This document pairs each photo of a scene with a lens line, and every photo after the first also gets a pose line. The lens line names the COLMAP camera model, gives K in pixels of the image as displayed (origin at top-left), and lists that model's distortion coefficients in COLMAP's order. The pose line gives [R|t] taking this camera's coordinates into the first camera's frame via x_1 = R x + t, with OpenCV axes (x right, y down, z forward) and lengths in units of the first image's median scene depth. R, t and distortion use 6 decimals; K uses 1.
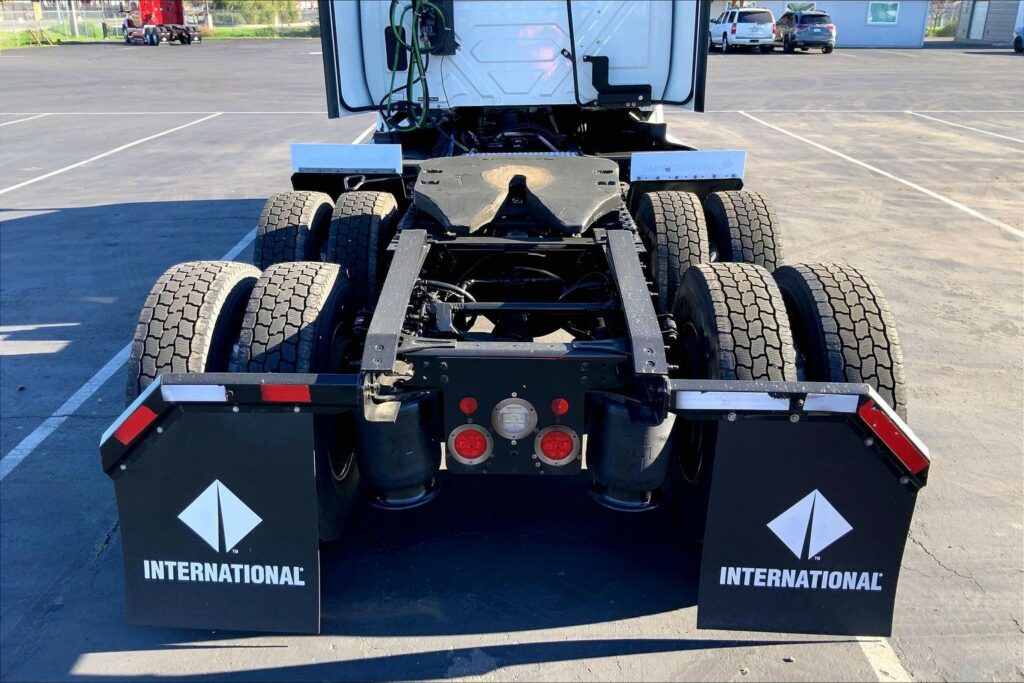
lens RADIAL K [[841.2, 0, 515.5], [0, 841.2, 347.9], [0, 0, 1]] dist [0.073733, -0.143652]
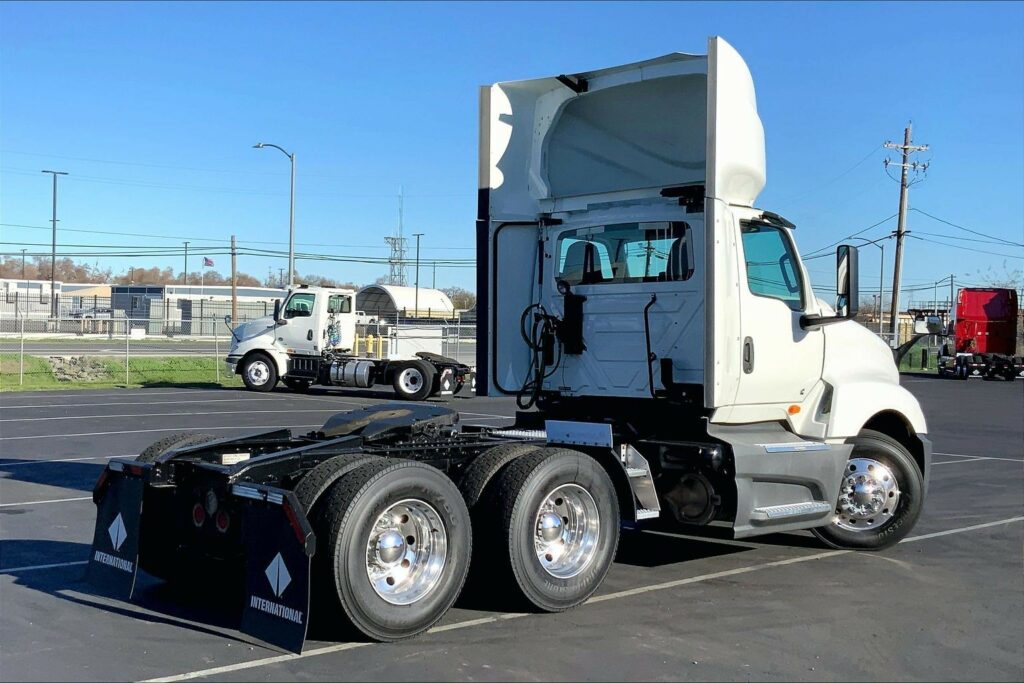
lens RADIAL K [[1392.5, 0, 506.6], [0, 1392.5, 335.7], [0, 0, 1]] dist [0.091681, 0.000000]
pose [[0.692866, 0.011283, -0.720978, 1.317022], [-0.278440, 0.926510, -0.253083, 0.165777], [0.665138, 0.376101, 0.645089, -0.372623]]
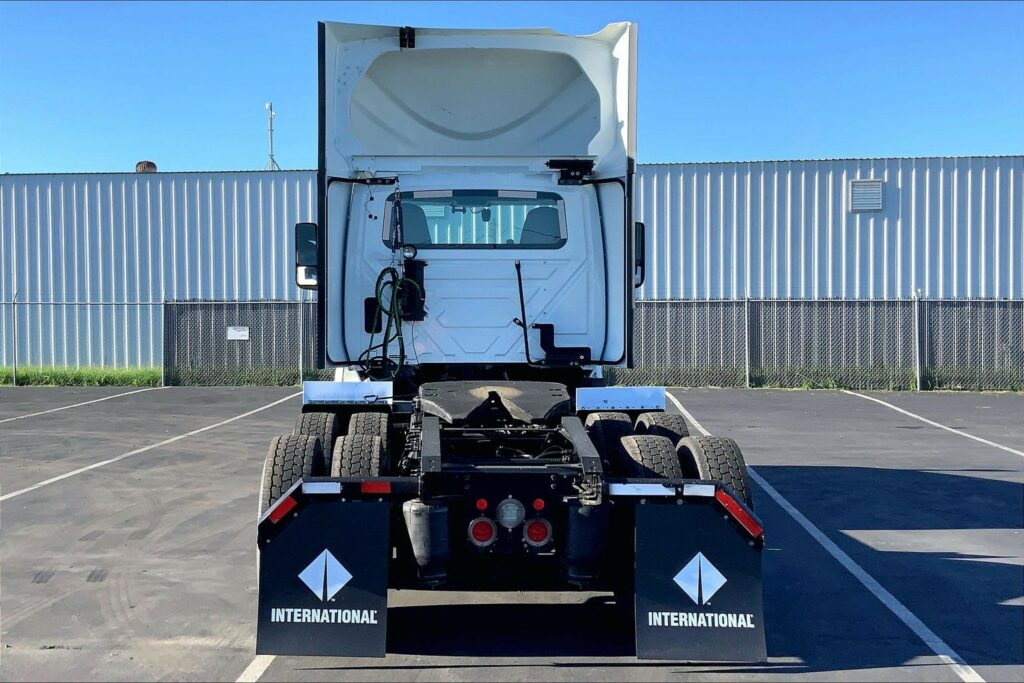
lens RADIAL K [[1239.0, 0, 501.0], [0, 1239.0, 336.1], [0, 0, 1]] dist [0.118088, 0.000000]
pose [[0.997472, -0.001704, 0.071043, -0.085883], [0.026393, 0.937084, -0.348105, 0.271898], [-0.065980, 0.349100, 0.934760, -0.606760]]
